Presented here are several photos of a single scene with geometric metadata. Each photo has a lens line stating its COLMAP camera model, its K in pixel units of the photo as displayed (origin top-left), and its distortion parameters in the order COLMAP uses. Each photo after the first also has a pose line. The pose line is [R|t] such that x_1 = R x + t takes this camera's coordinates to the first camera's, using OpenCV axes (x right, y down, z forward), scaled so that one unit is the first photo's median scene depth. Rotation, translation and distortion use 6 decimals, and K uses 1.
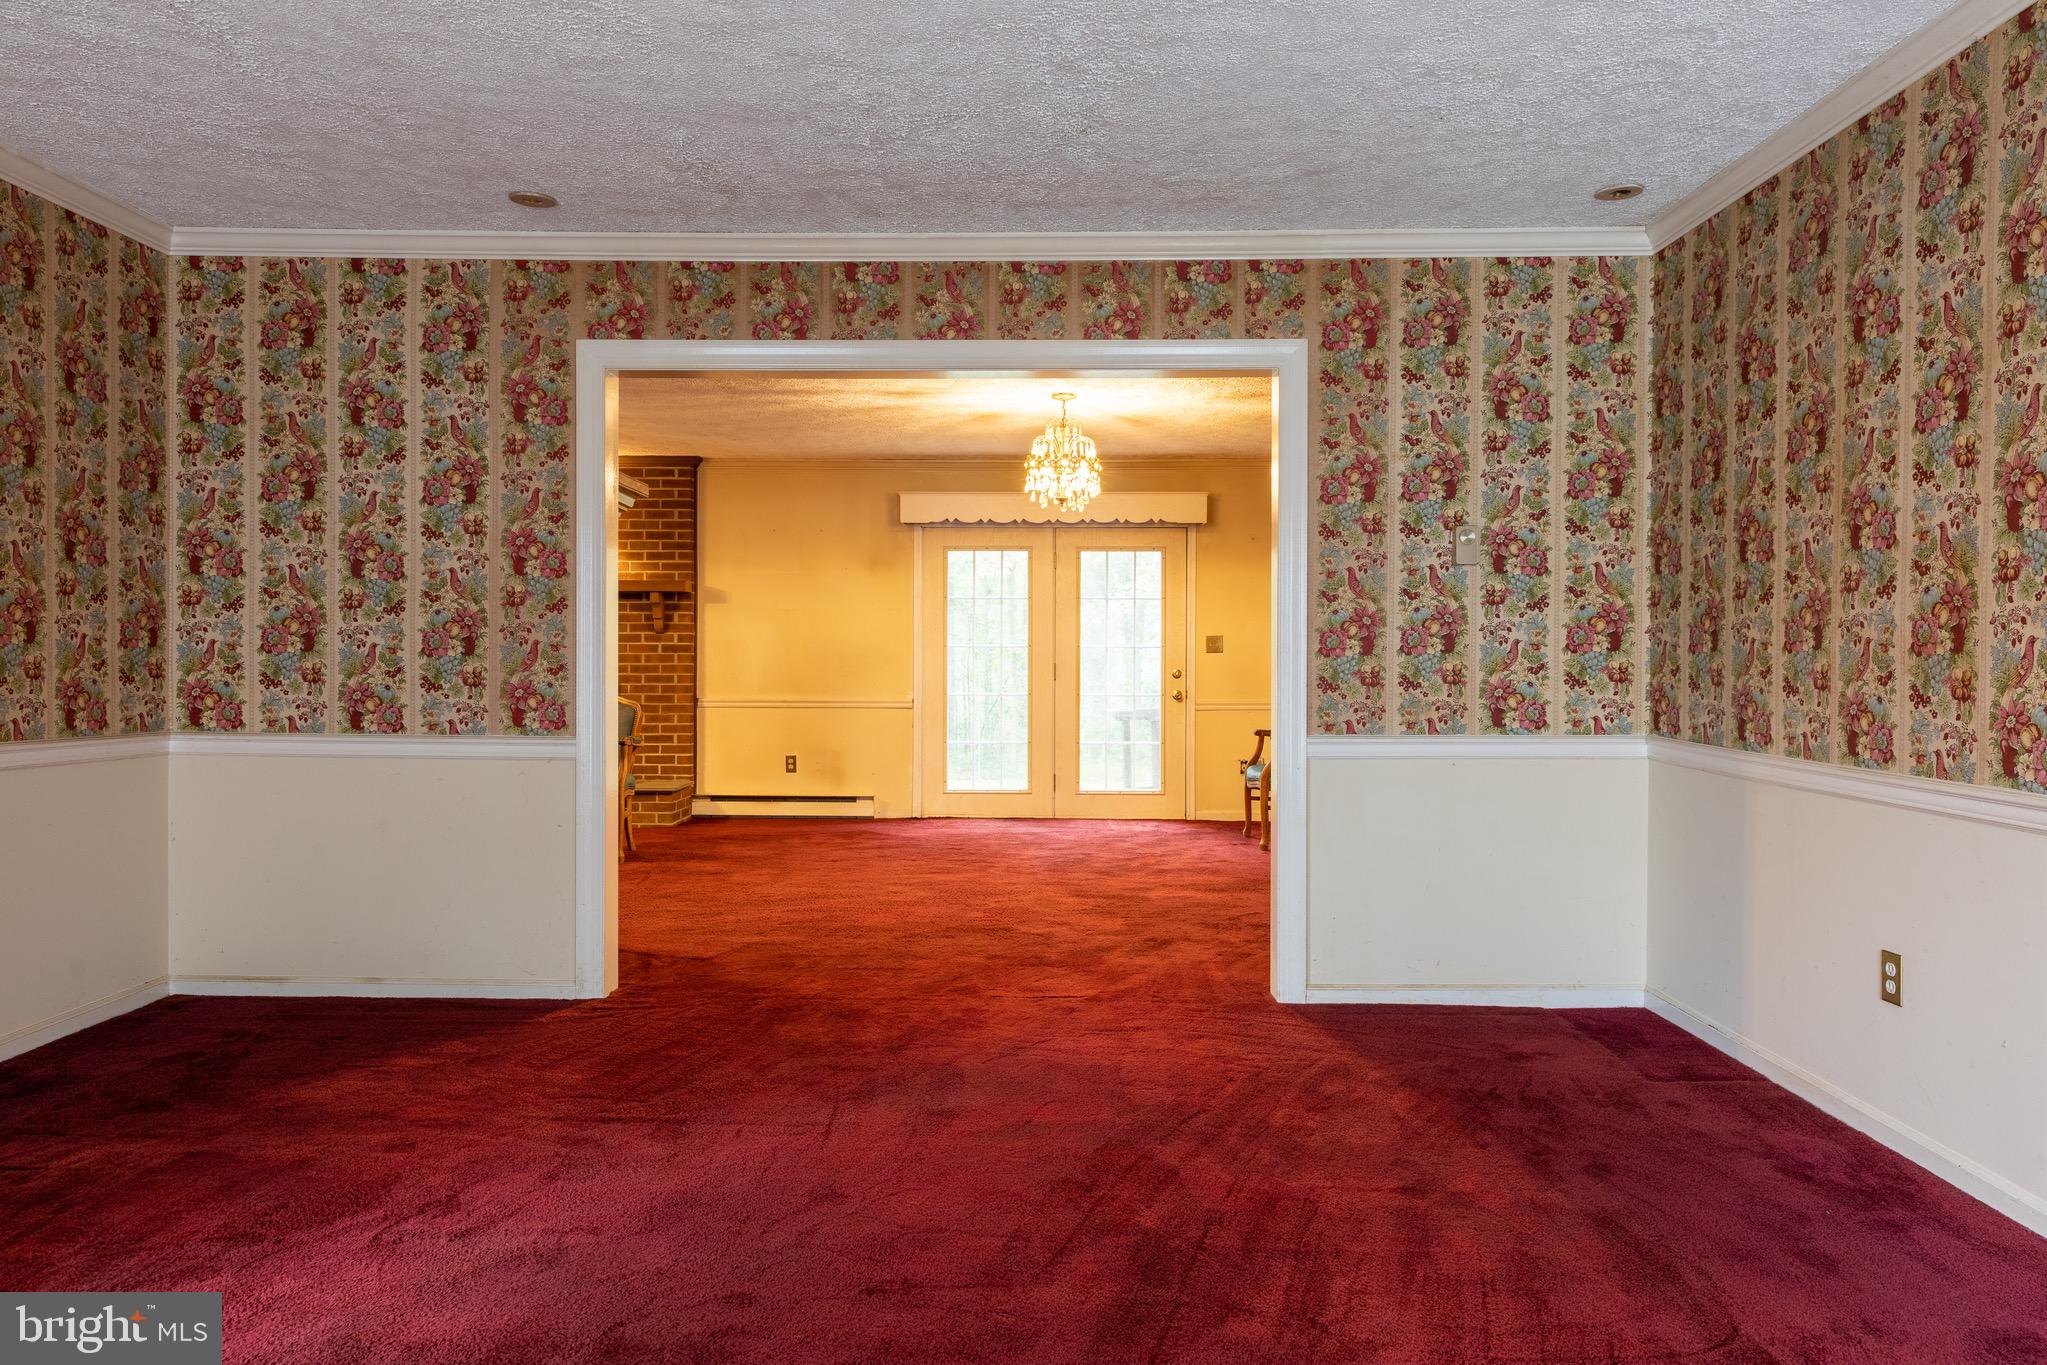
lens RADIAL K [[1359.0, 0, 1019.7], [0, 1359.0, 677.2], [0, 0, 1]] dist [0.012814, -0.004325]
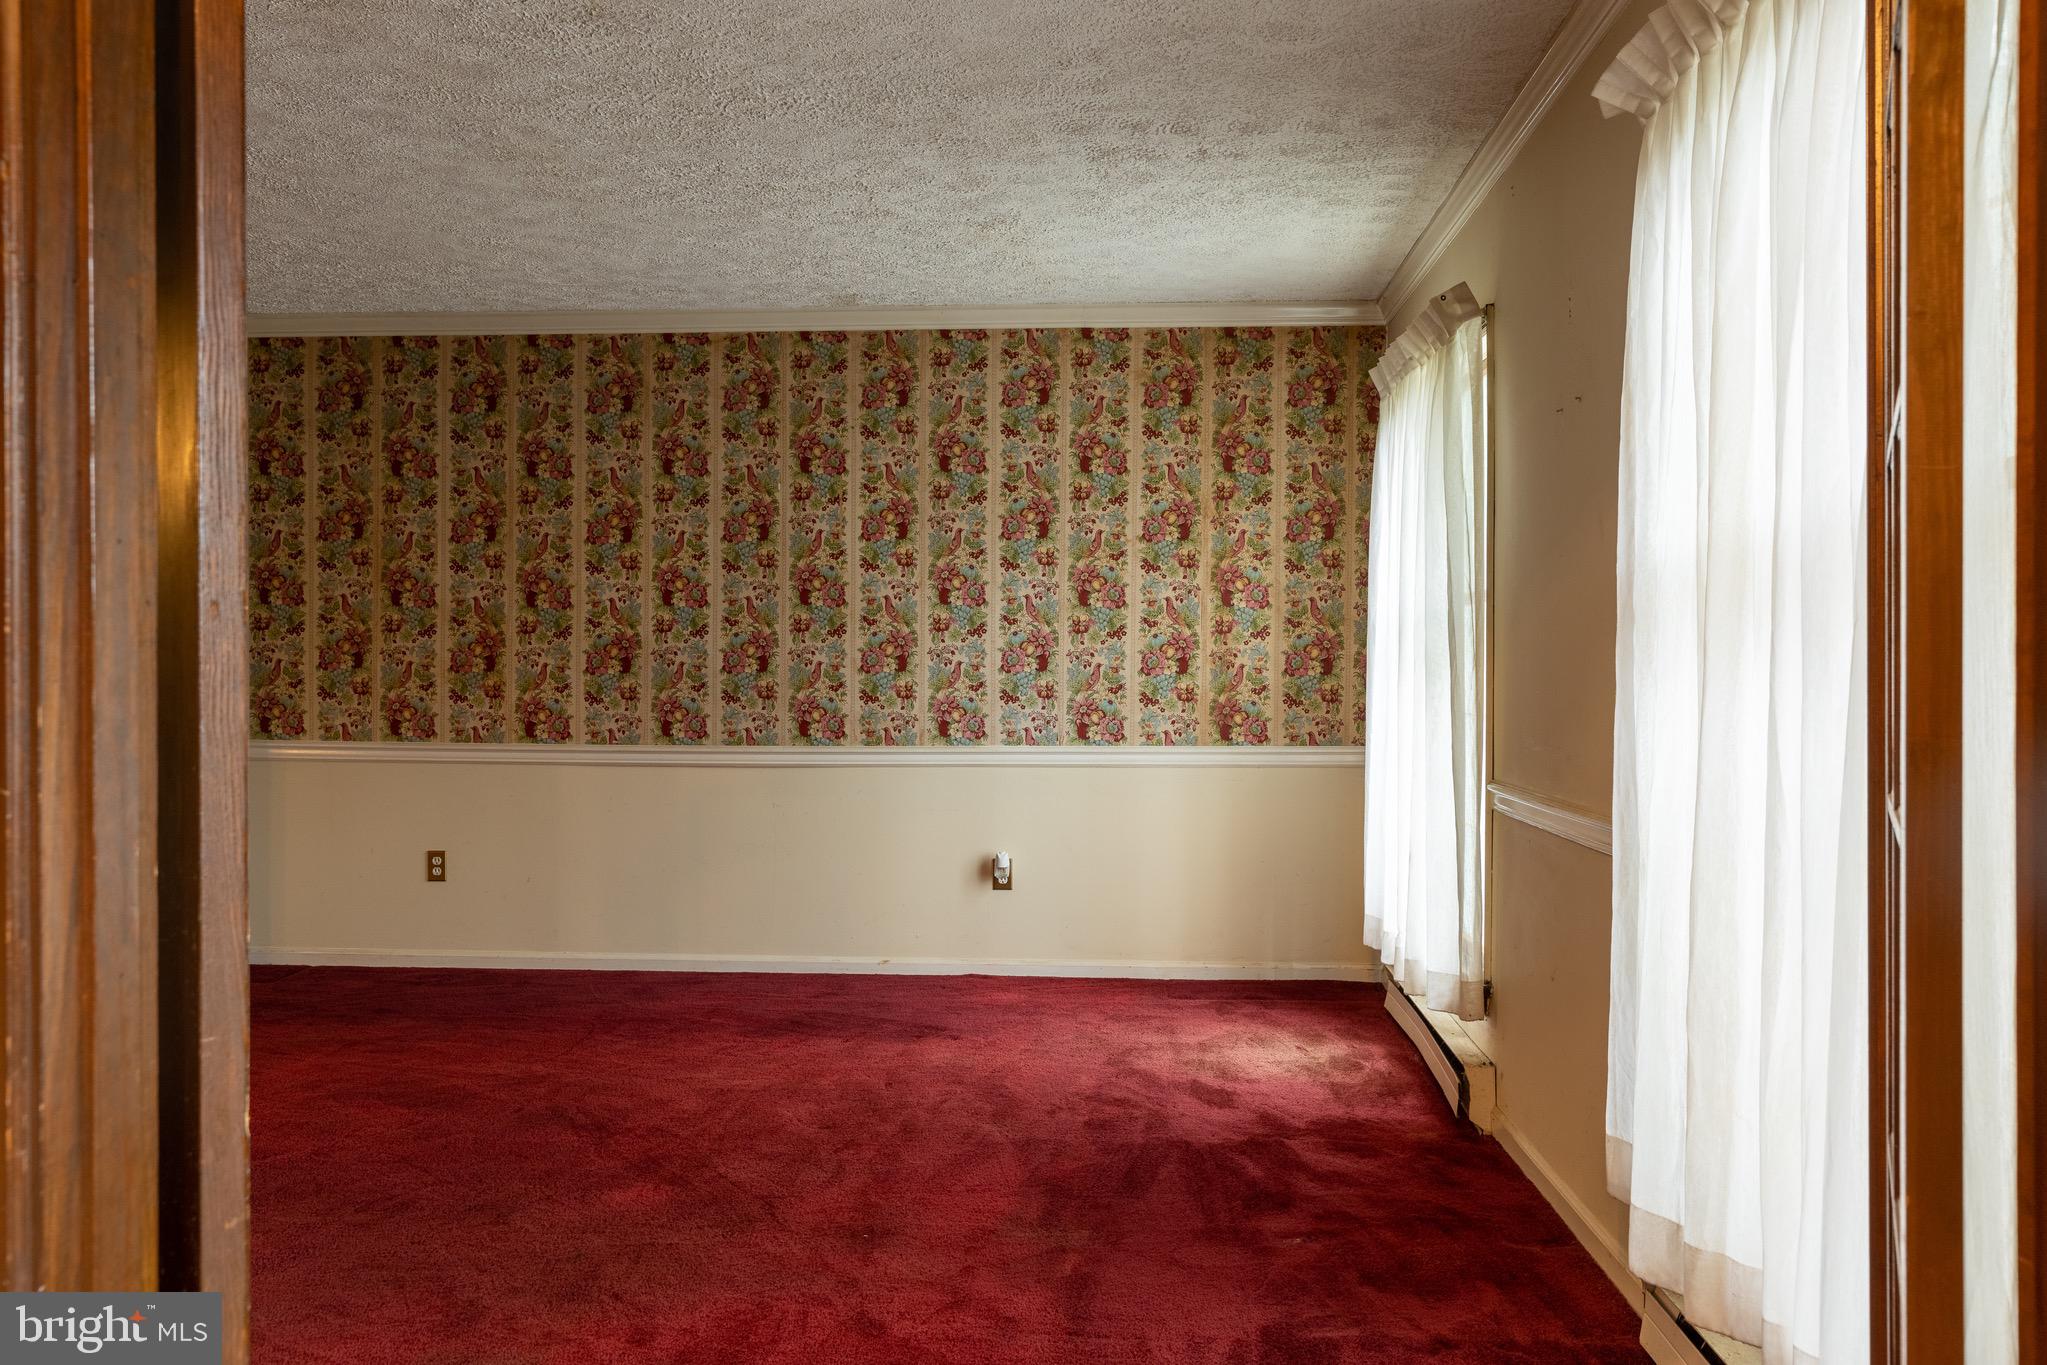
lens RADIAL K [[1559.9, 0, 1008.2], [0, 1559.9, 675.6], [0, 0, 1]] dist [0.004120, 0.003502]
pose [[0.069264, -0.005459, 0.997583, -0.857215], [0.011349, 0.999925, 0.004684, -0.009095], [-0.997534, 0.010998, 0.069321, 0.122109]]
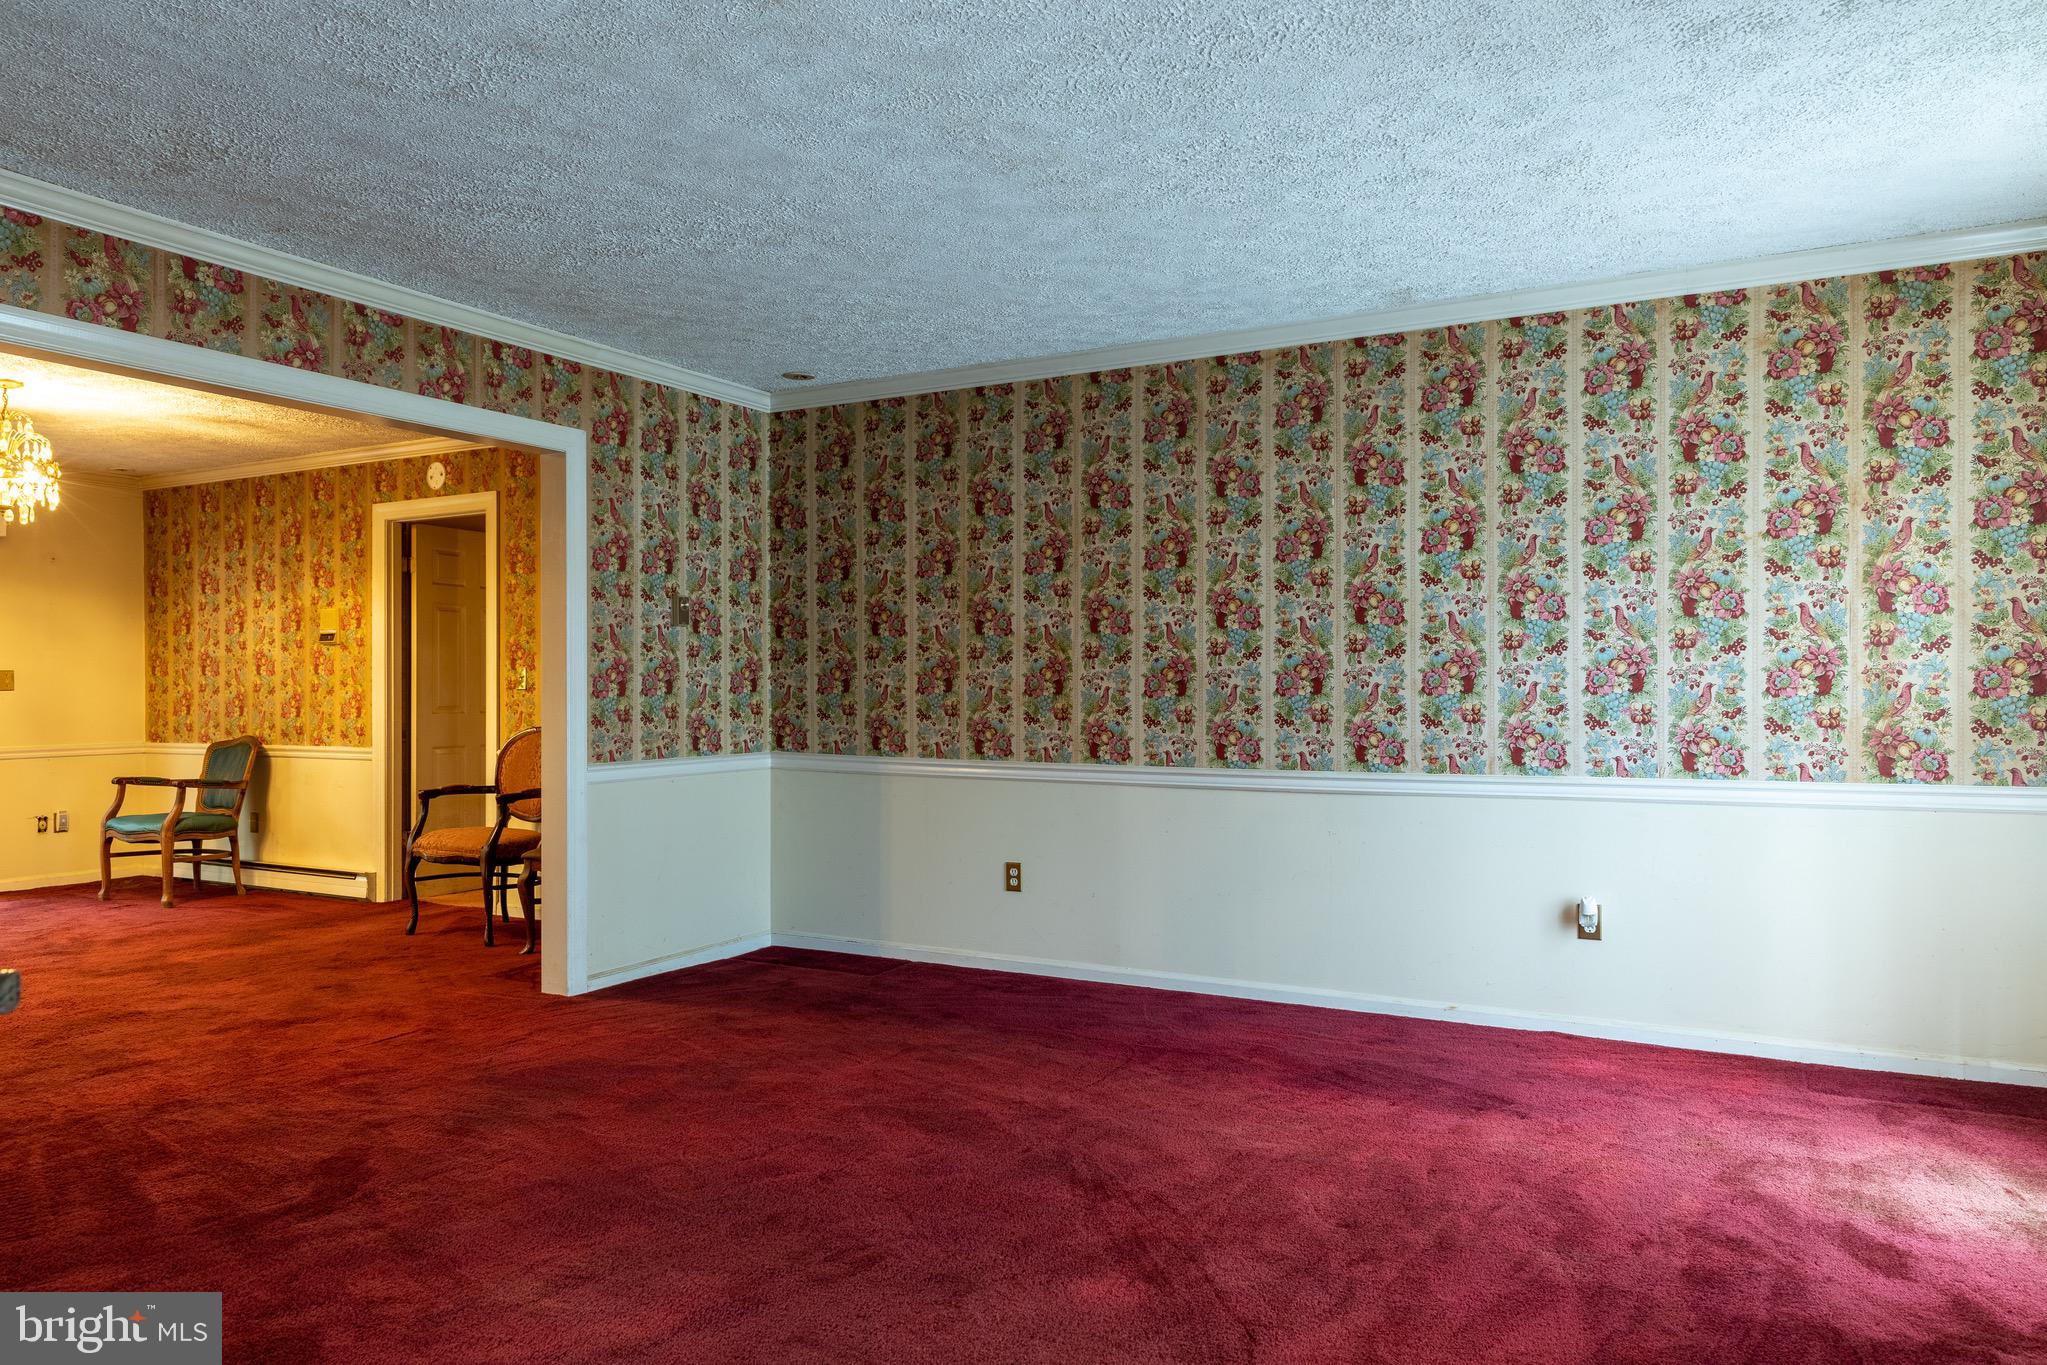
lens RADIAL K [[1359.0, 0, 1002.4], [0, 1359.0, 680.3], [0, 0, 1]] dist [0.012814, -0.004325]
pose [[0.481012, 0.004214, 0.876704, -0.654092], [0.015095, 0.999800, -0.013088, -0.009294], [-0.876584, 0.019529, 0.480852, 0.111429]]
